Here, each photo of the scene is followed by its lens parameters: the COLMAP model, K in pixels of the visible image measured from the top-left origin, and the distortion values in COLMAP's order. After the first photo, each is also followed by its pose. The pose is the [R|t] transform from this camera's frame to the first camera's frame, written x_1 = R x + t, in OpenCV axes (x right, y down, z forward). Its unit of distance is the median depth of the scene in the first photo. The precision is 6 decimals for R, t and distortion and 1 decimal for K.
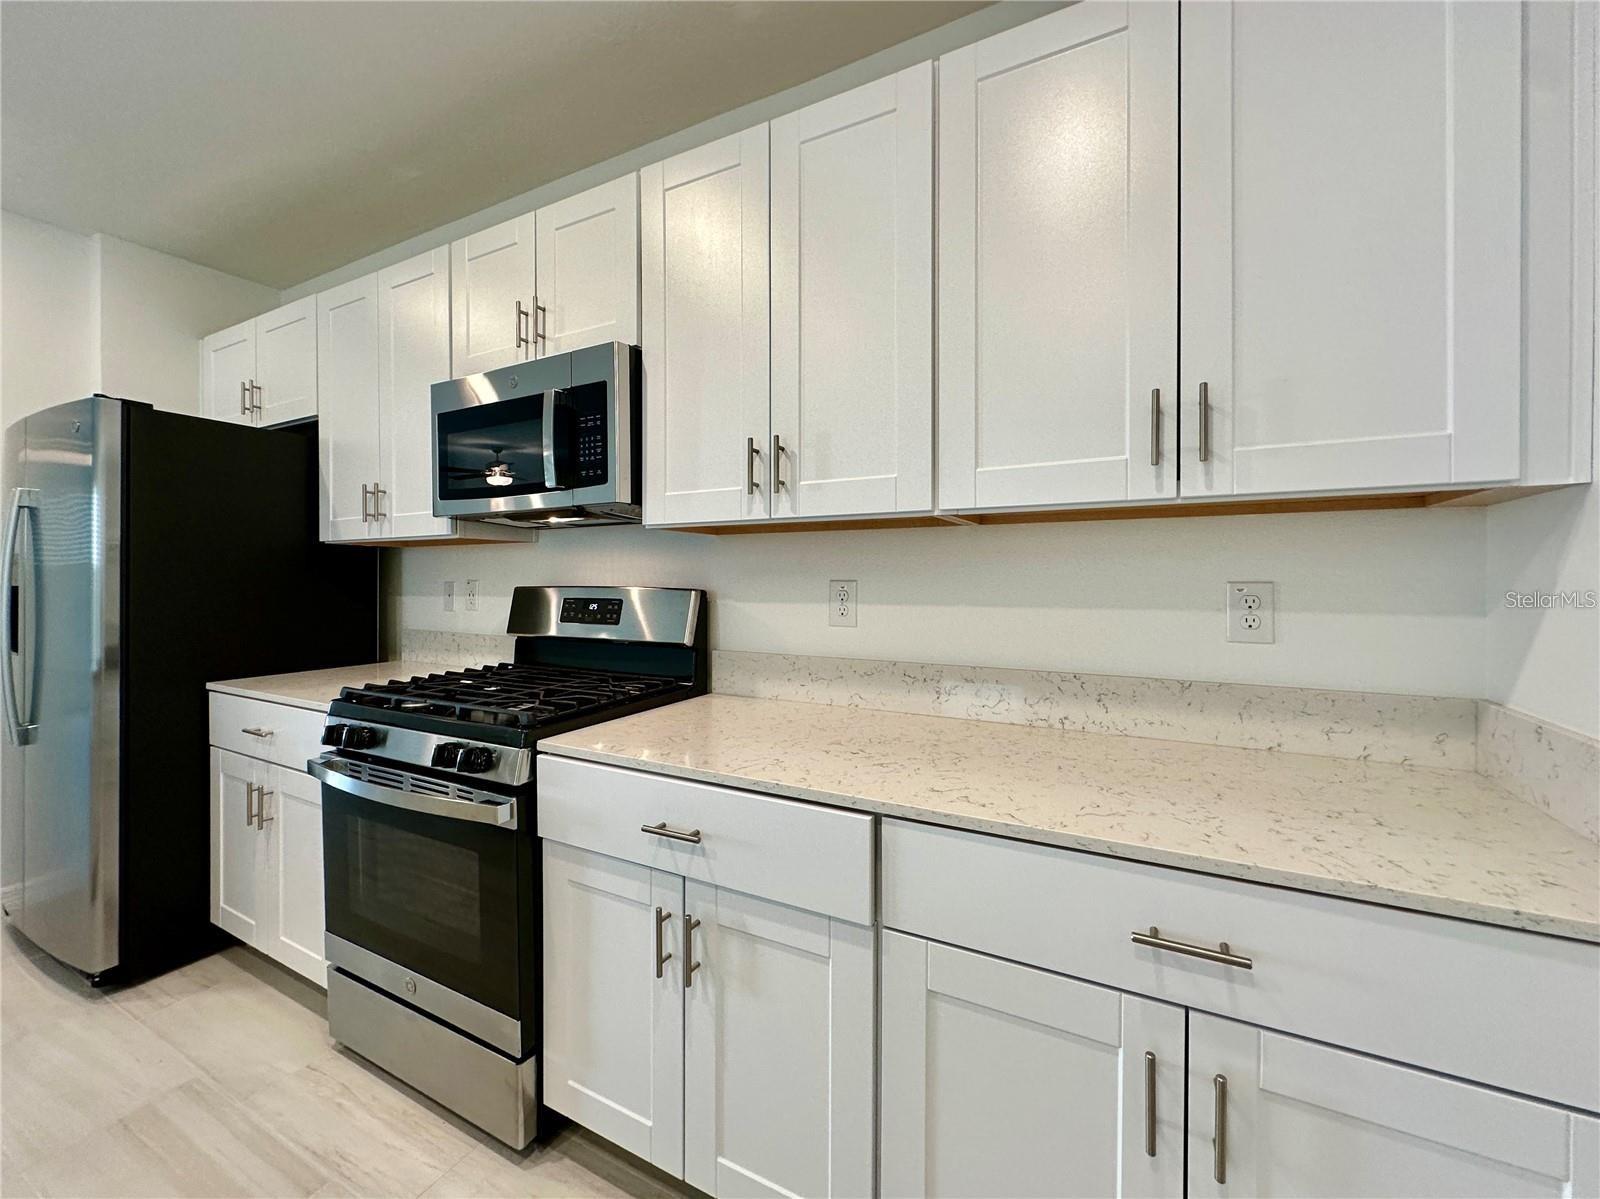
lens RADIAL K [[640.7, 0, 807.2], [0, 640.7, 586.3], [0, 0, 1]] dist [-0.001376, 0.000339]
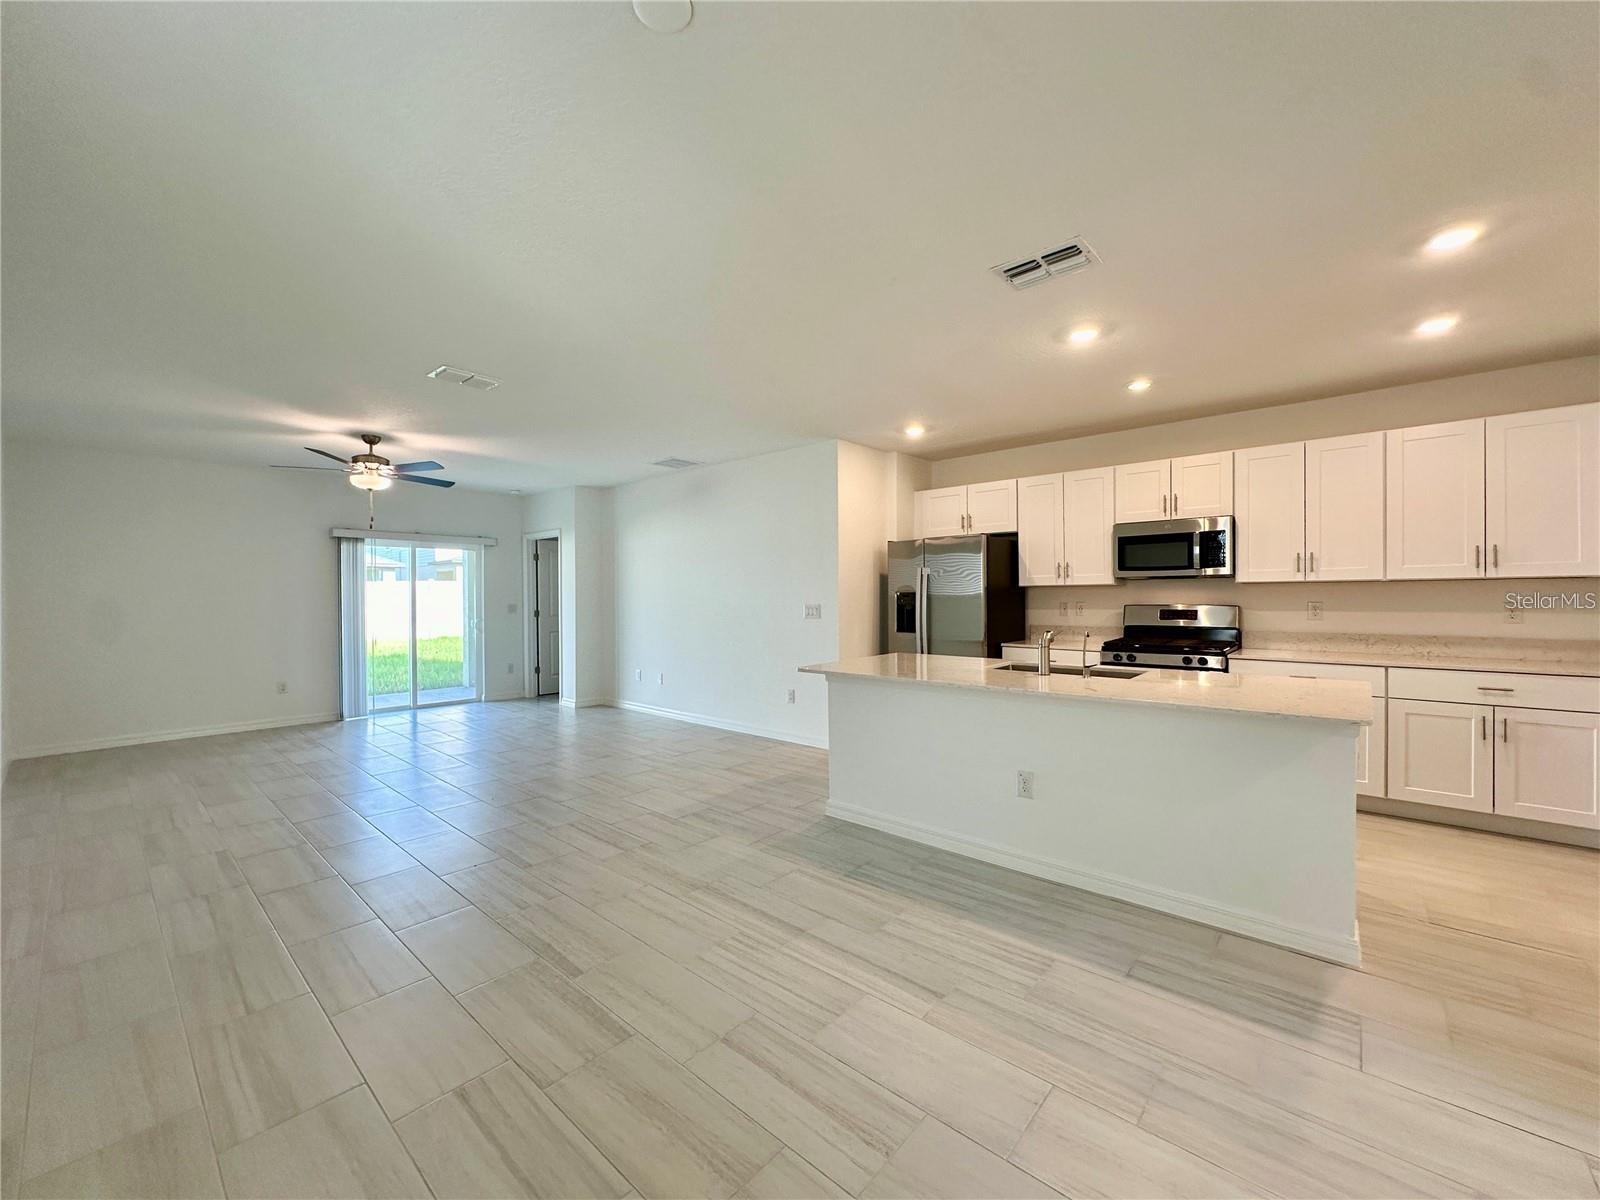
lens RADIAL K [[640.7, 0, 797.7], [0, 640.7, 604.9], [0, 0, 1]] dist [-0.001376, 0.000339]
pose [[0.973248, -0.001593, -0.229751, -1.701413], [0.000800, 0.999993, -0.003544, 0.010937], [0.229755, 0.003265, 0.973243, -2.437044]]
